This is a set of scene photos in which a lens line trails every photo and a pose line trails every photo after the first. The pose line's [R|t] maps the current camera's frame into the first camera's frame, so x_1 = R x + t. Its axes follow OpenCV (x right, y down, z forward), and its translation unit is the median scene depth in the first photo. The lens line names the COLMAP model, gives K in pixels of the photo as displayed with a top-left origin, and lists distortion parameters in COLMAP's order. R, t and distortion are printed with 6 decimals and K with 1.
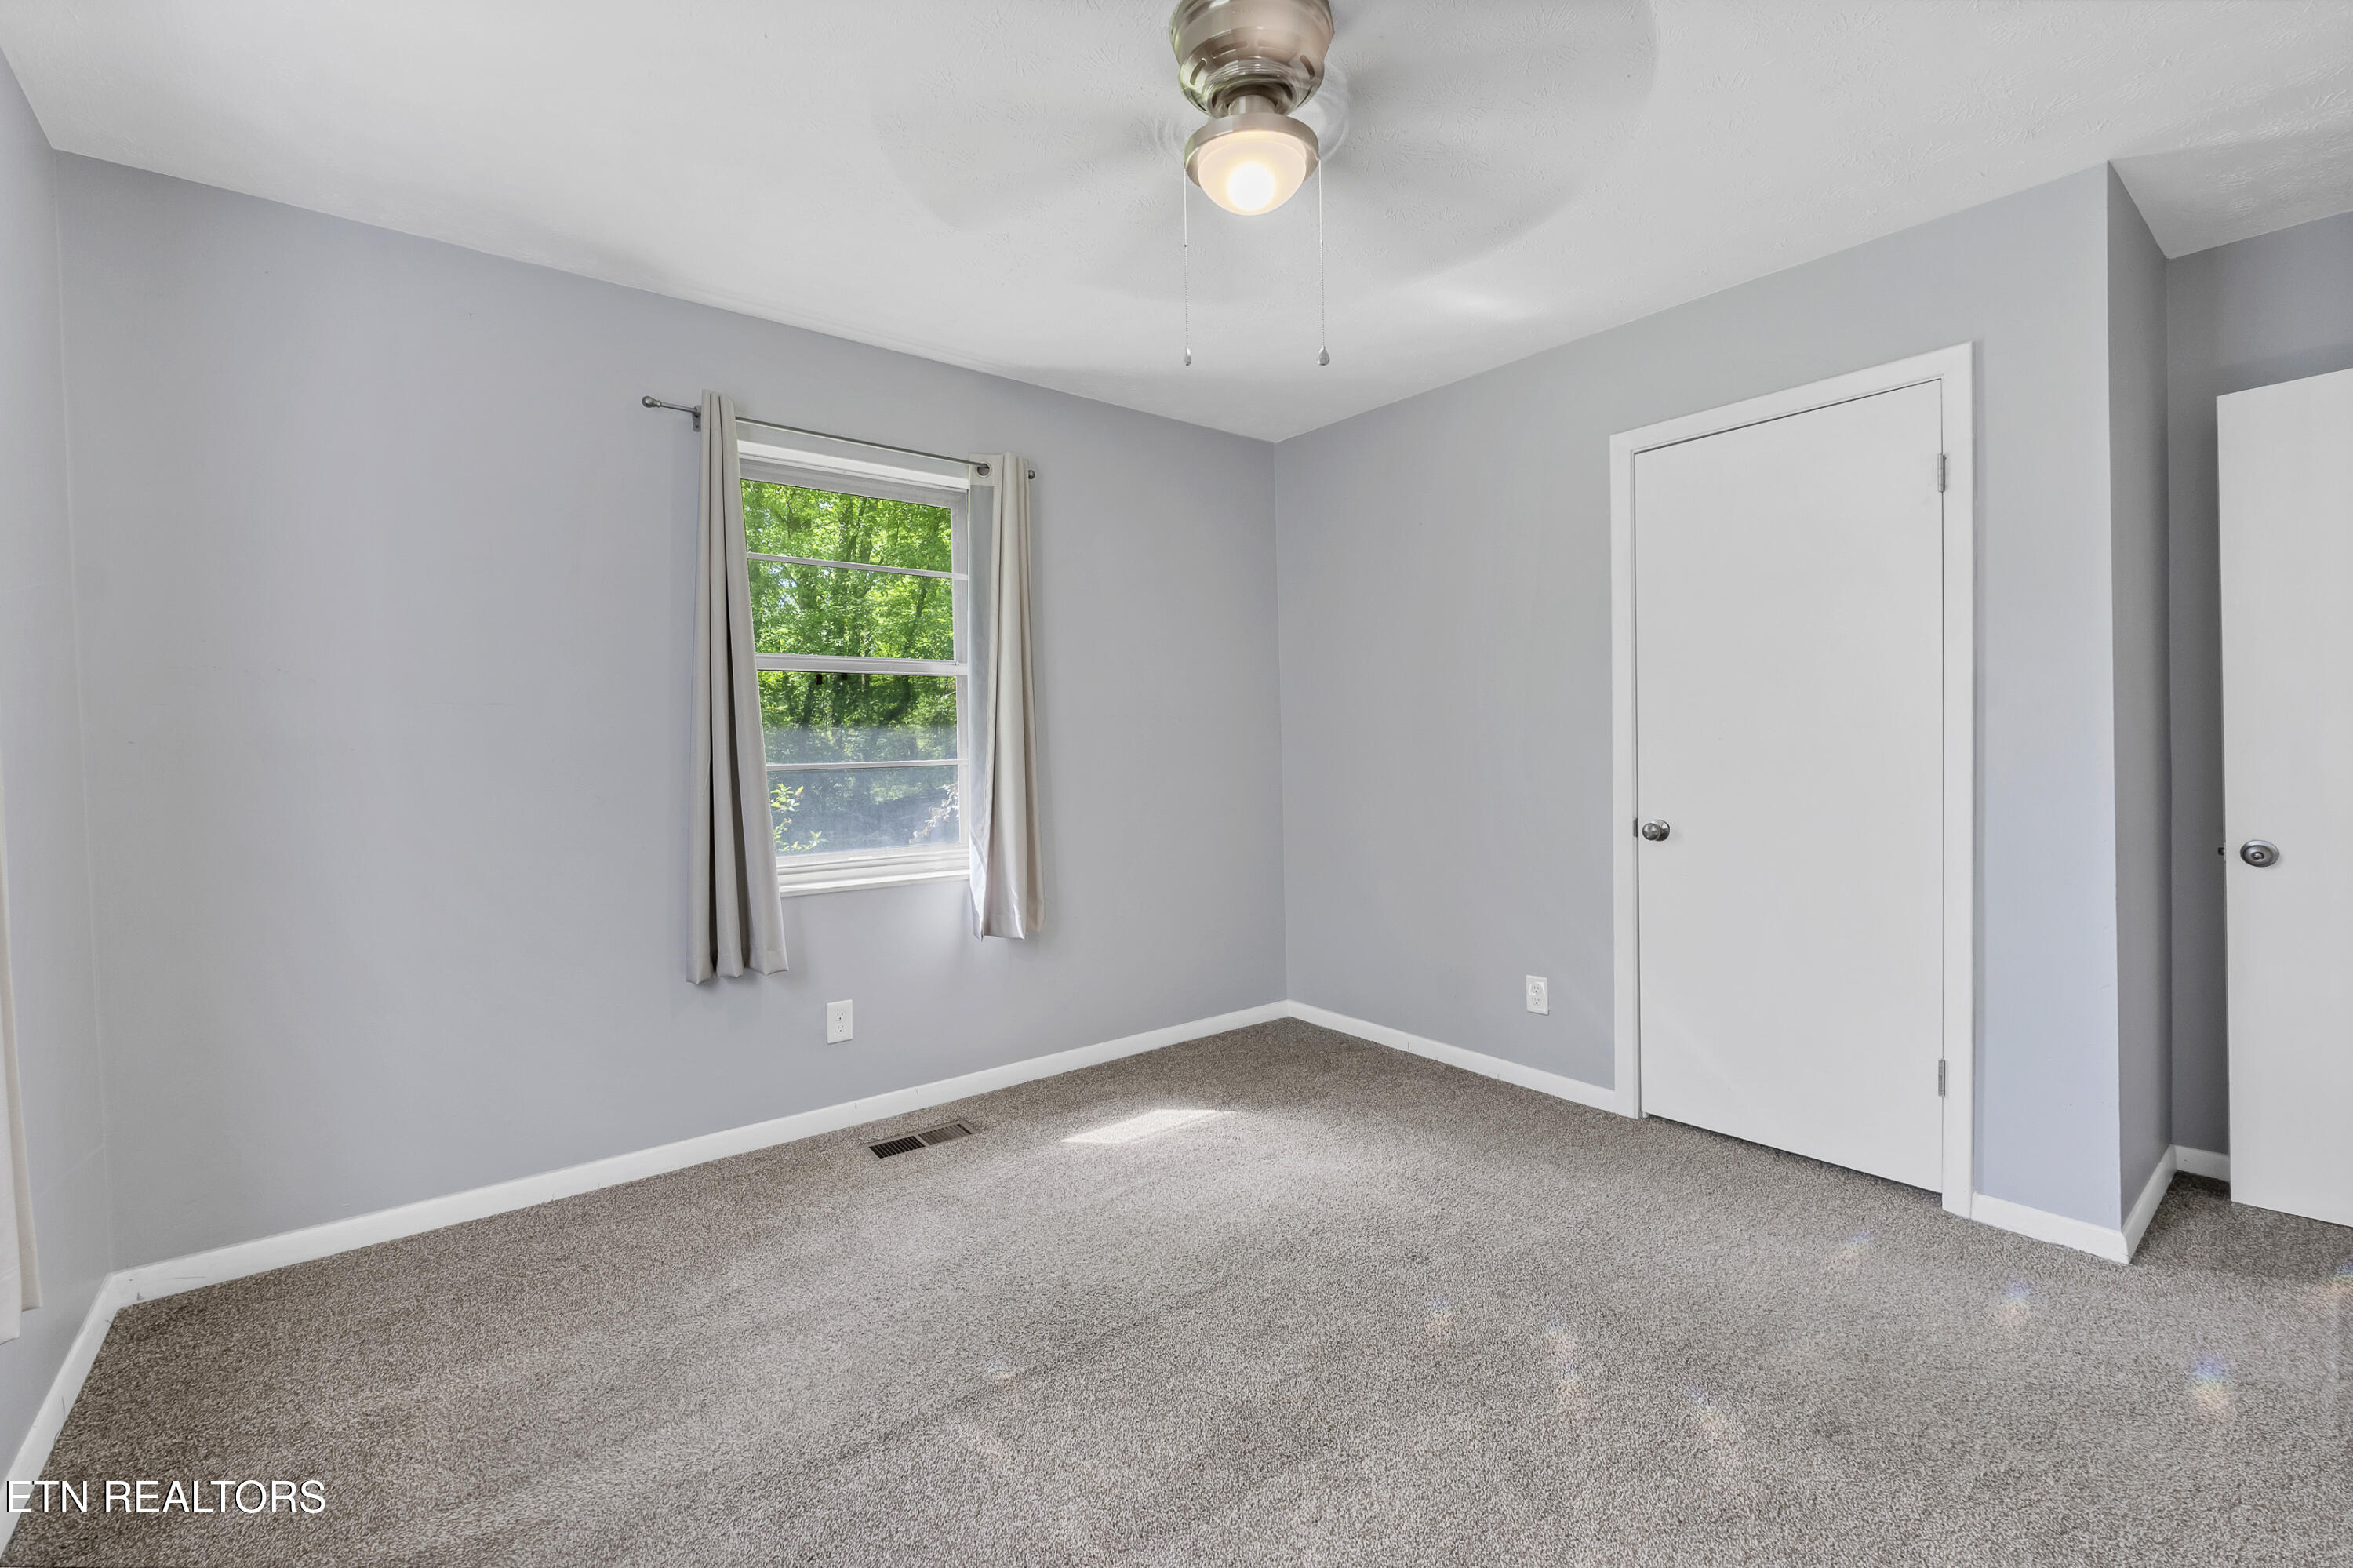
lens RADIAL K [[997.9, 0, 1172.8], [0, 997.9, 742.7], [0, 0, 1]] dist [-0.010251, -0.000034]
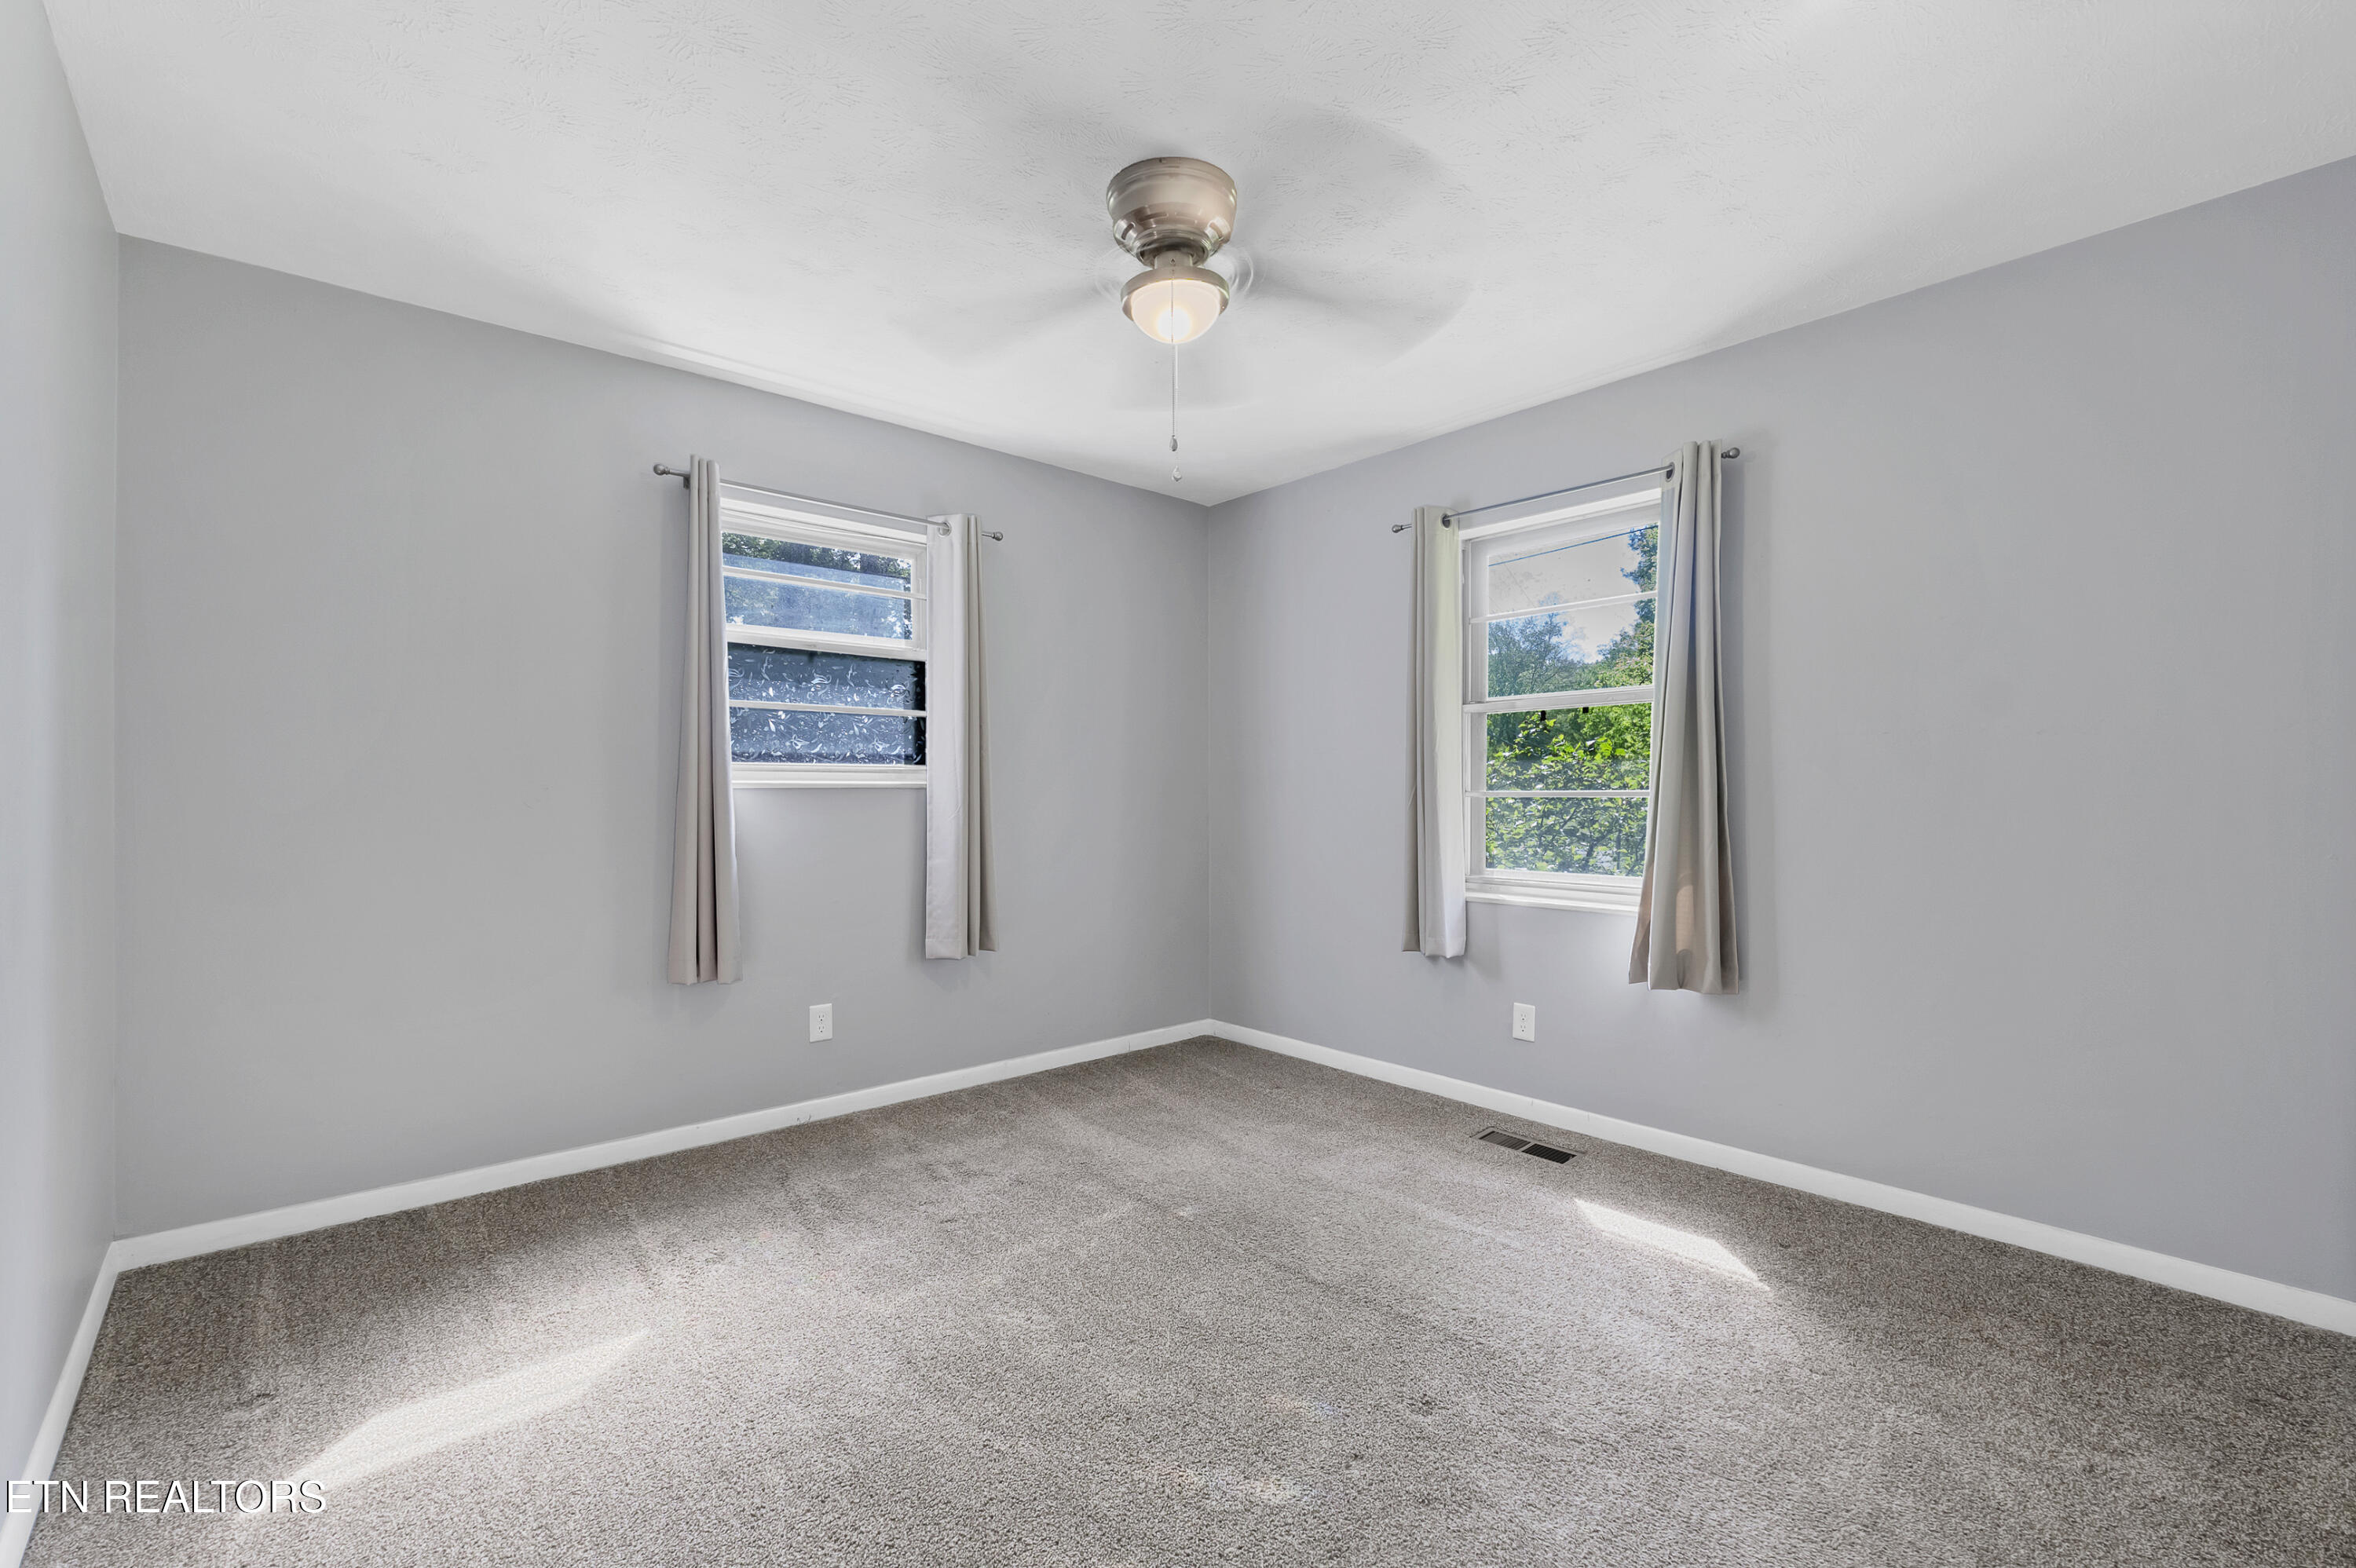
lens RADIAL K [[1015.7, 0, 1179.6], [0, 1015.7, 774.7], [0, 0, 1]] dist [-0.007737, -0.000427]
pose [[0.051351, 0.002755, -0.998677, 0.856545], [0.004486, 0.999985, 0.002989, -0.003950], [0.998671, -0.004633, 0.051338, 0.607057]]
